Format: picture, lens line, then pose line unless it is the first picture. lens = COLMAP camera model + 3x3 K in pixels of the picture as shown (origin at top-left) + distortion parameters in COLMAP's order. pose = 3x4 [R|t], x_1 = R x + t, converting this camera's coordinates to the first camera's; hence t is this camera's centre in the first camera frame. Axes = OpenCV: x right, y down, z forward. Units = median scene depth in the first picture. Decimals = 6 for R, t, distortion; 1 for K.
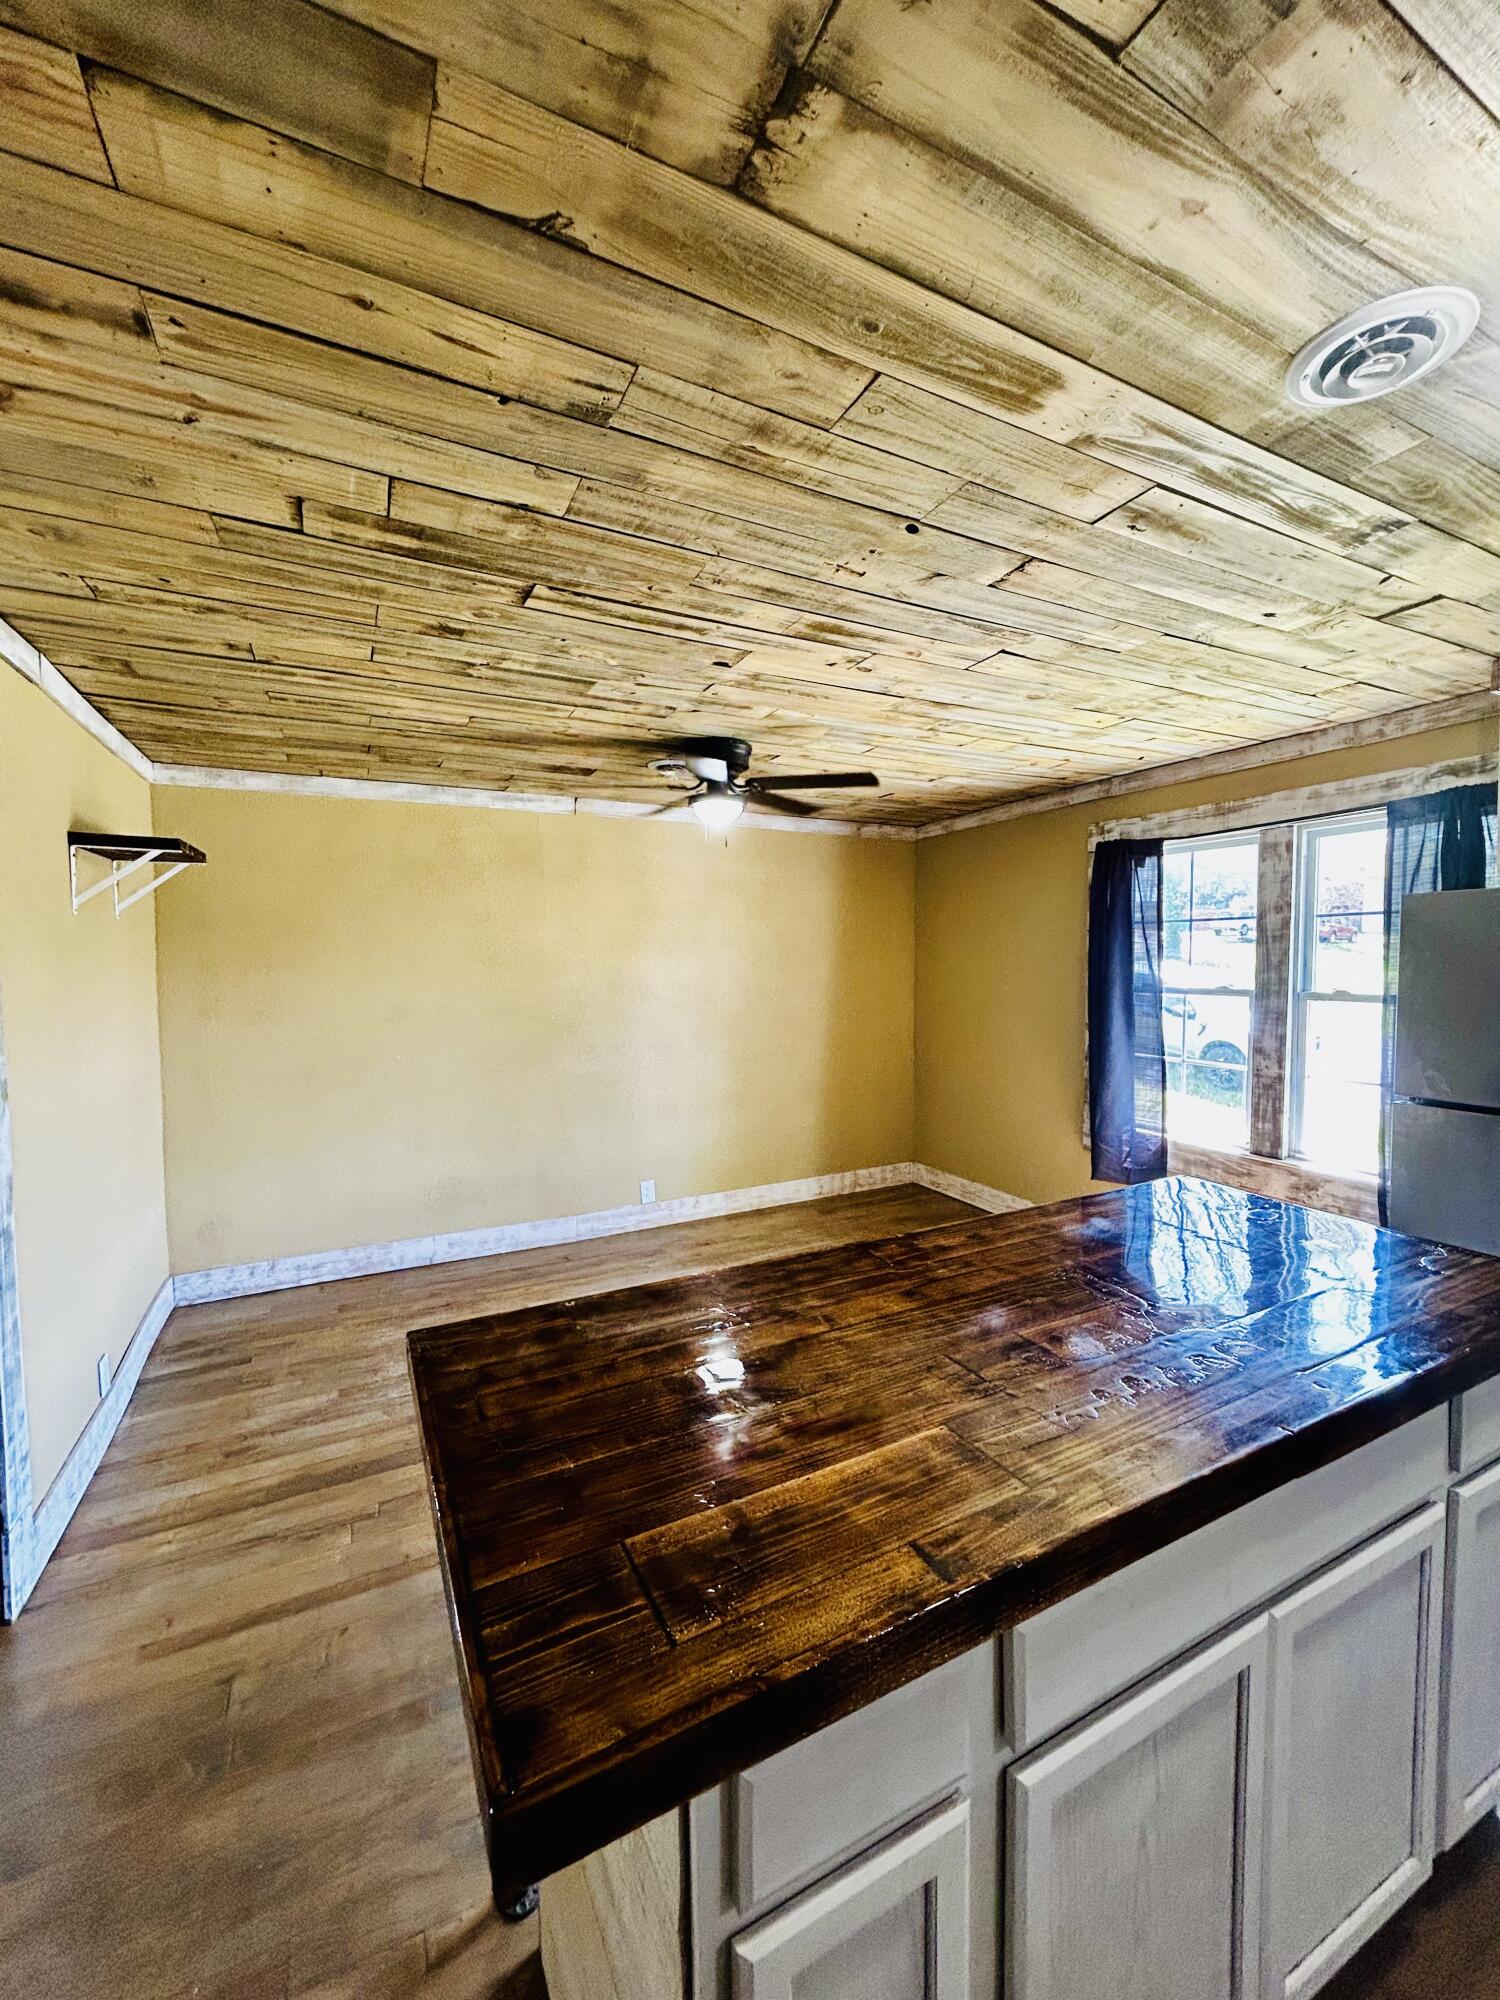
lens RADIAL K [[803.8, 0, 755.4], [0, 803.8, 1006.5], [0, 0, 1]] dist [-0.003173, 0.002092]
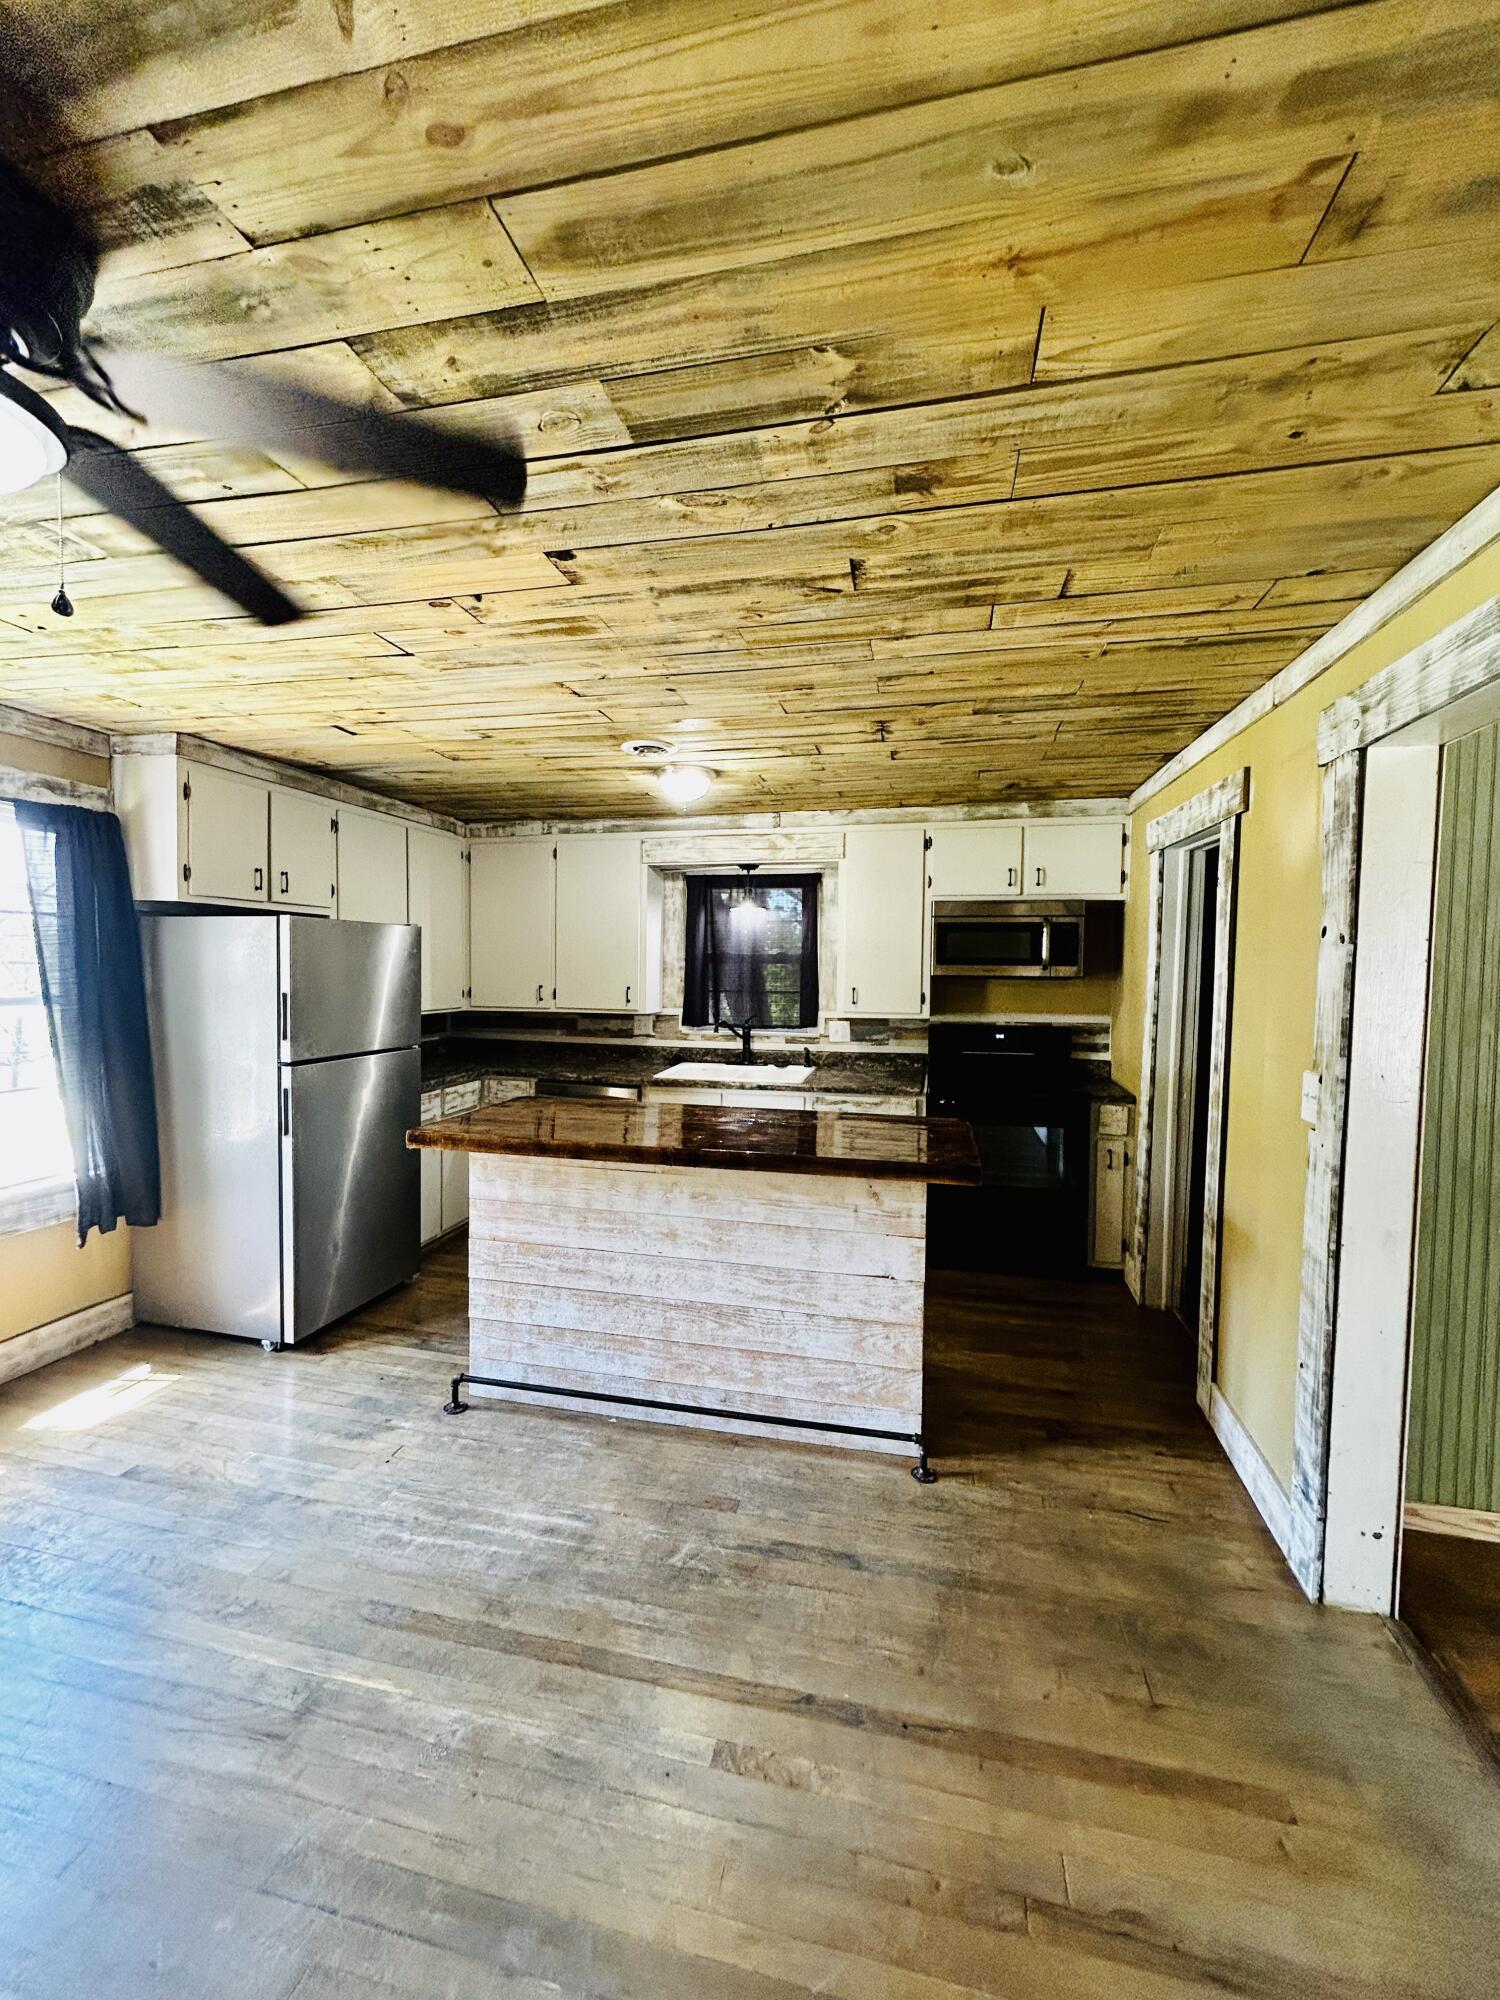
lens RADIAL K [[803.8, 0, 751.3], [0, 803.8, 1002.3], [0, 0, 1]] dist [-0.003173, 0.002092]
pose [[-0.765370, -0.028611, 0.642954, -0.534814], [0.030476, 0.996280, 0.080612, -0.062419], [-0.642868, 0.081293, -0.761651, 1.211155]]
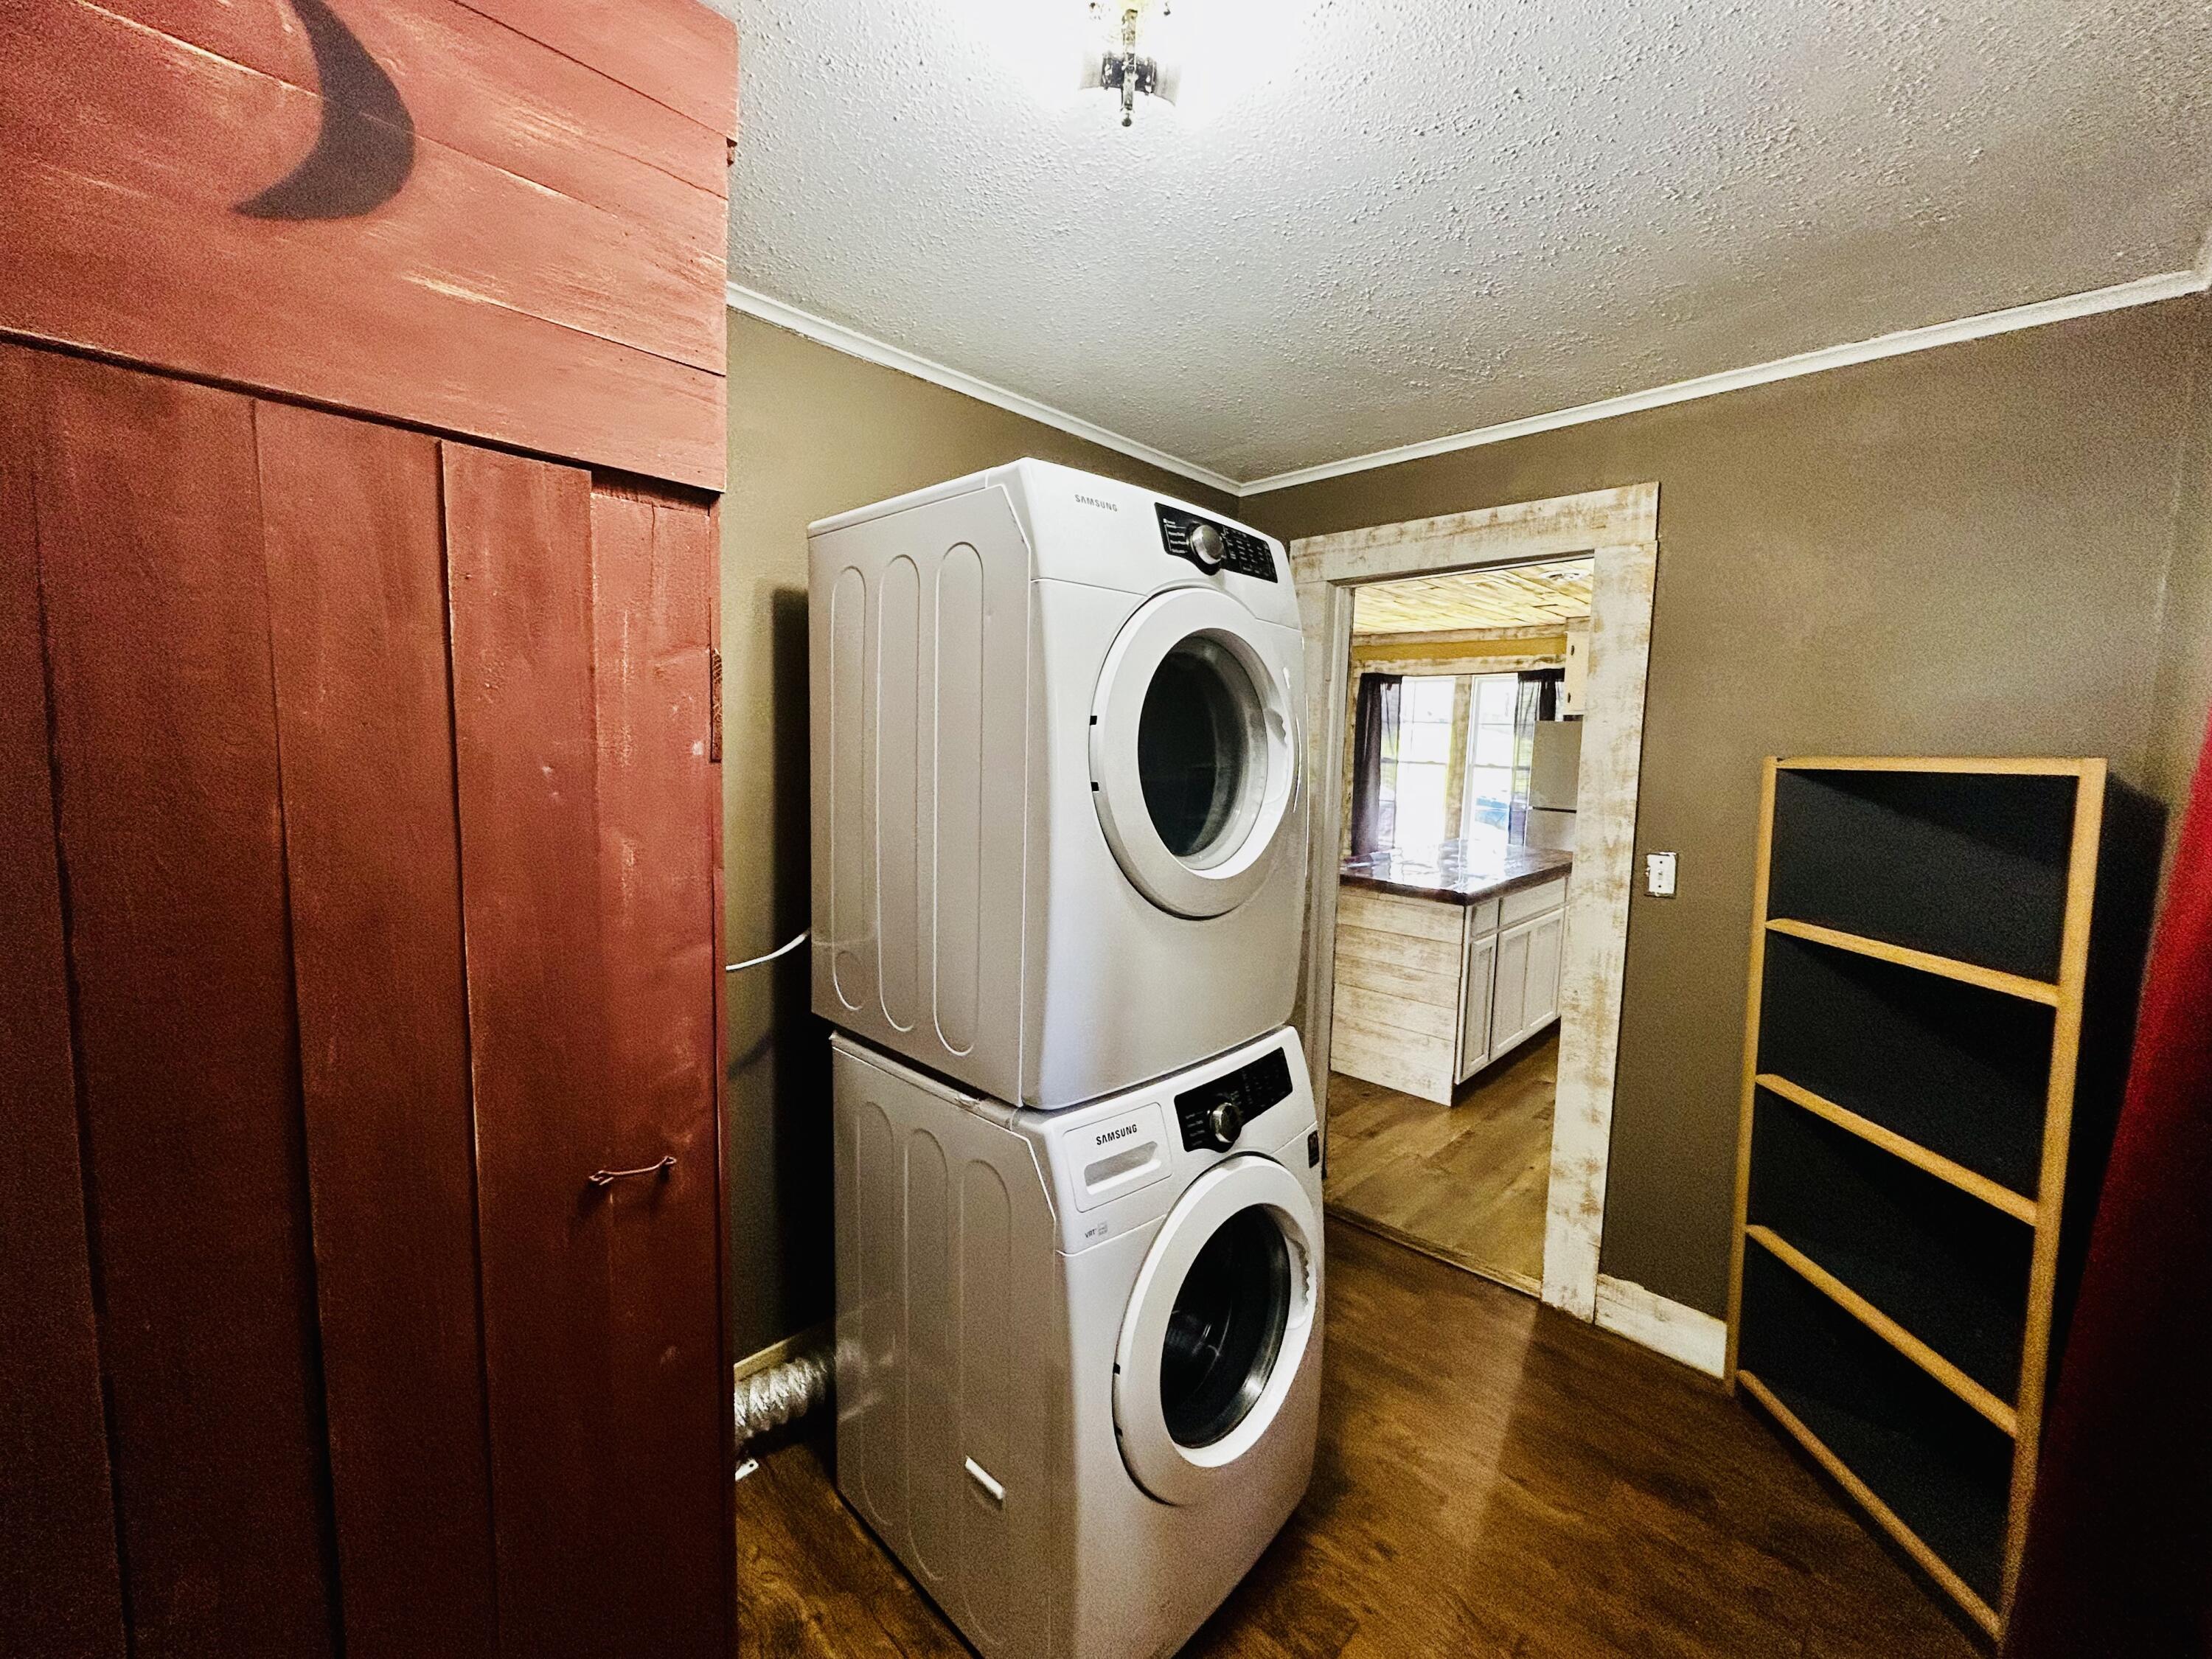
lens RADIAL K [[889.1, 0, 1114.2], [0, 889.1, 822.1], [0, 0, 1]] dist [-0.003173, 0.002092]
pose [[0.941457, 0.005514, 0.337089, -0.965656], [-0.018500, 0.999205, 0.035326, 0.072504], [-0.336626, -0.039494, 0.940810, -0.820142]]
